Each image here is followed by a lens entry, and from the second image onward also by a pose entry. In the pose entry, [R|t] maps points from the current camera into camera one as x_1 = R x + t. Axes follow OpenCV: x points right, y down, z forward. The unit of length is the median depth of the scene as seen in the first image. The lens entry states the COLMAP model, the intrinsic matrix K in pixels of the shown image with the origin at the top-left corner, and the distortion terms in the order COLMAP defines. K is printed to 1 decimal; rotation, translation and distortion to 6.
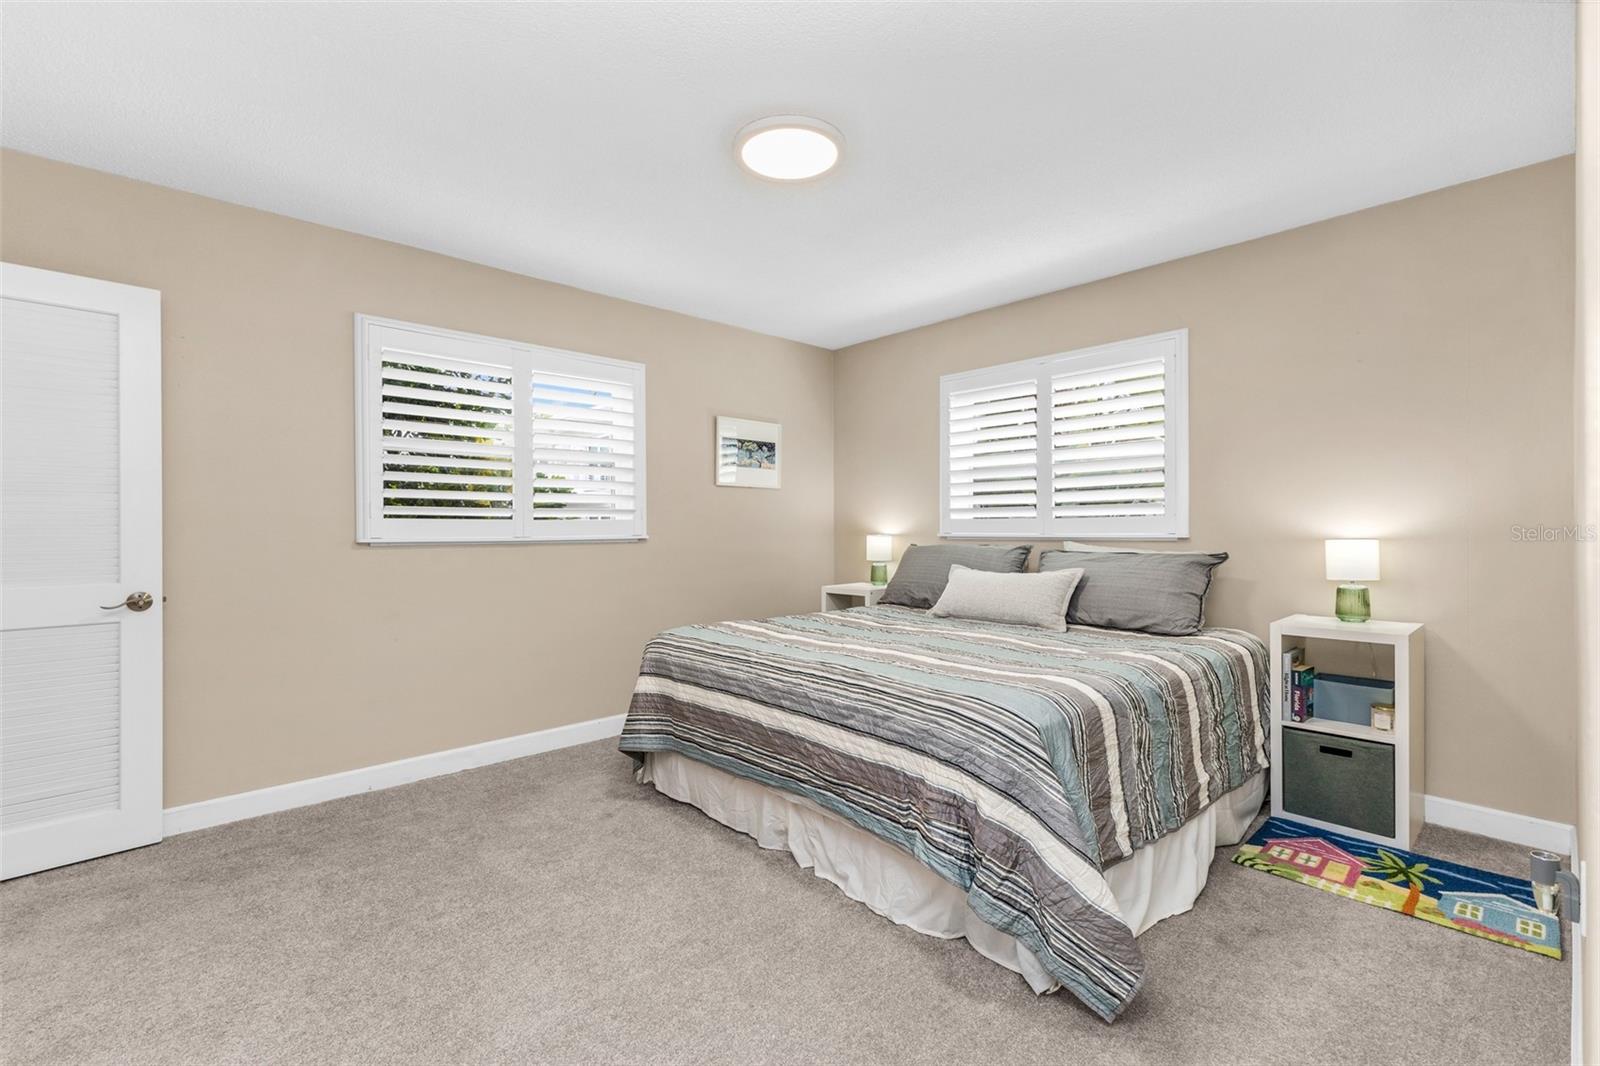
lens RADIAL K [[680.0, 0, 816.4], [0, 680.0, 530.6], [0, 0, 1]] dist [0.003080, 0.000020]
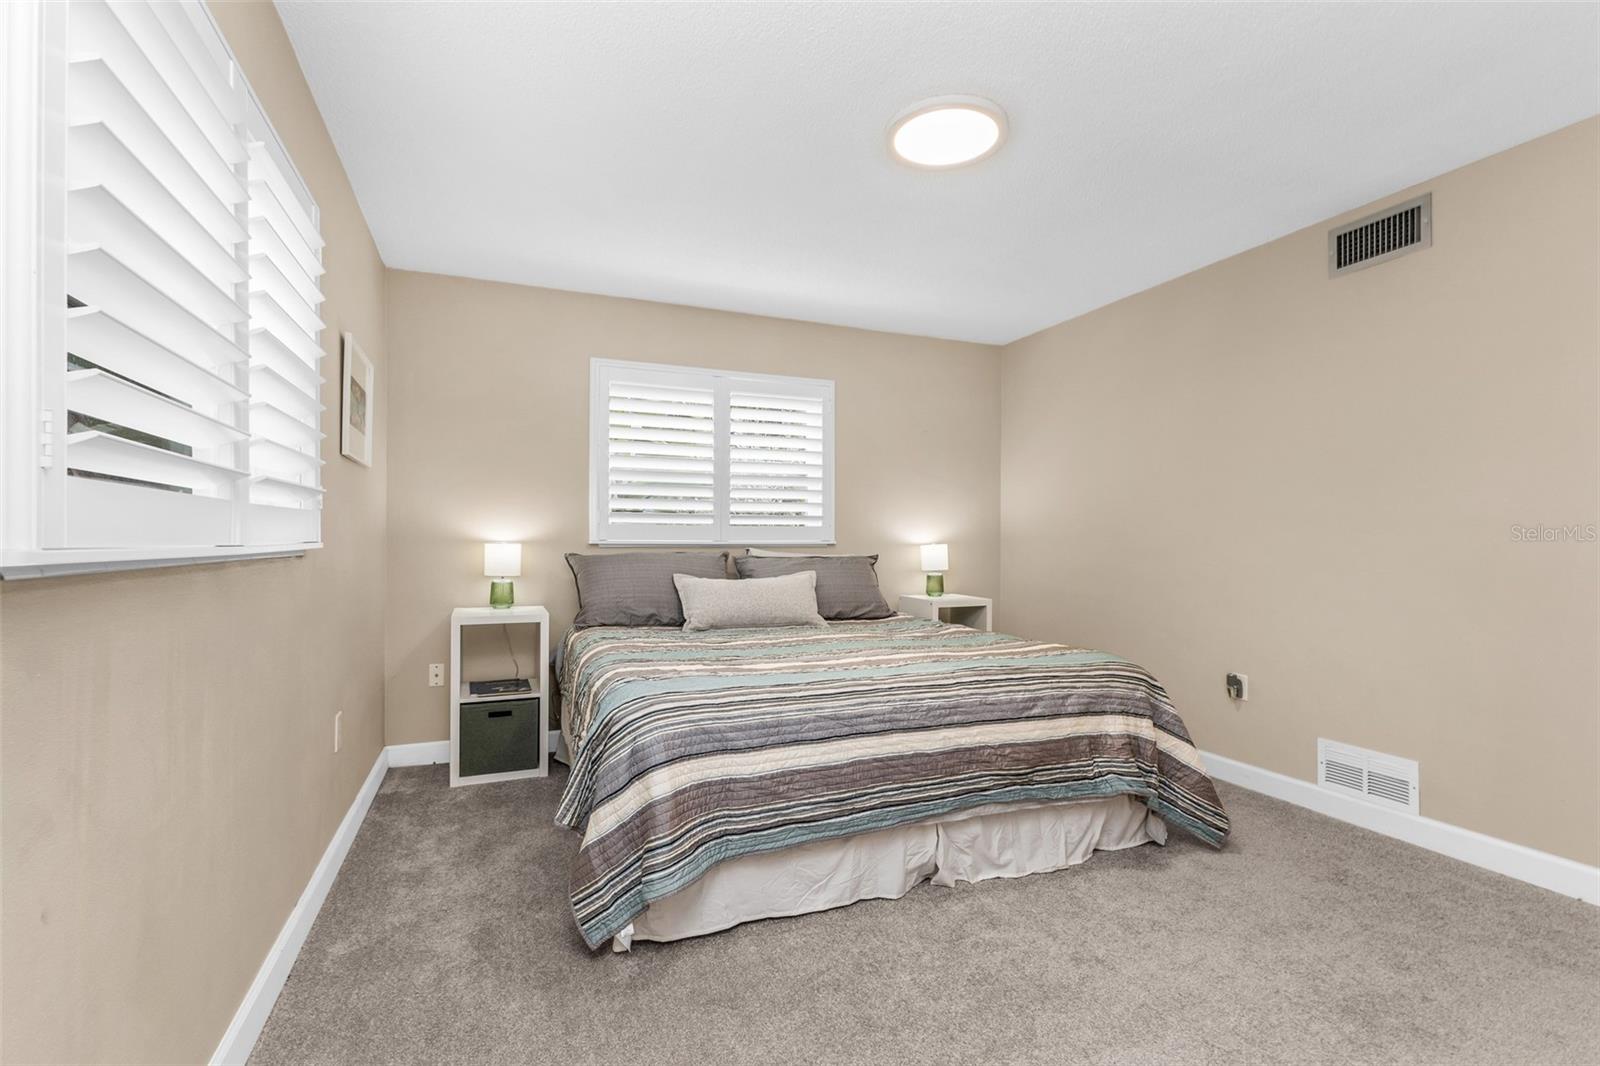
lens RADIAL K [[680.0, 0, 816.4], [0, 680.0, 530.6], [0, 0, 1]] dist [0.003080, 0.000020]
pose [[0.396438, 0.016967, 0.917904, -0.988598], [-0.006181, 0.999856, -0.015812, 0.007897], [-0.918040, 0.000595, 0.396486, 0.795582]]
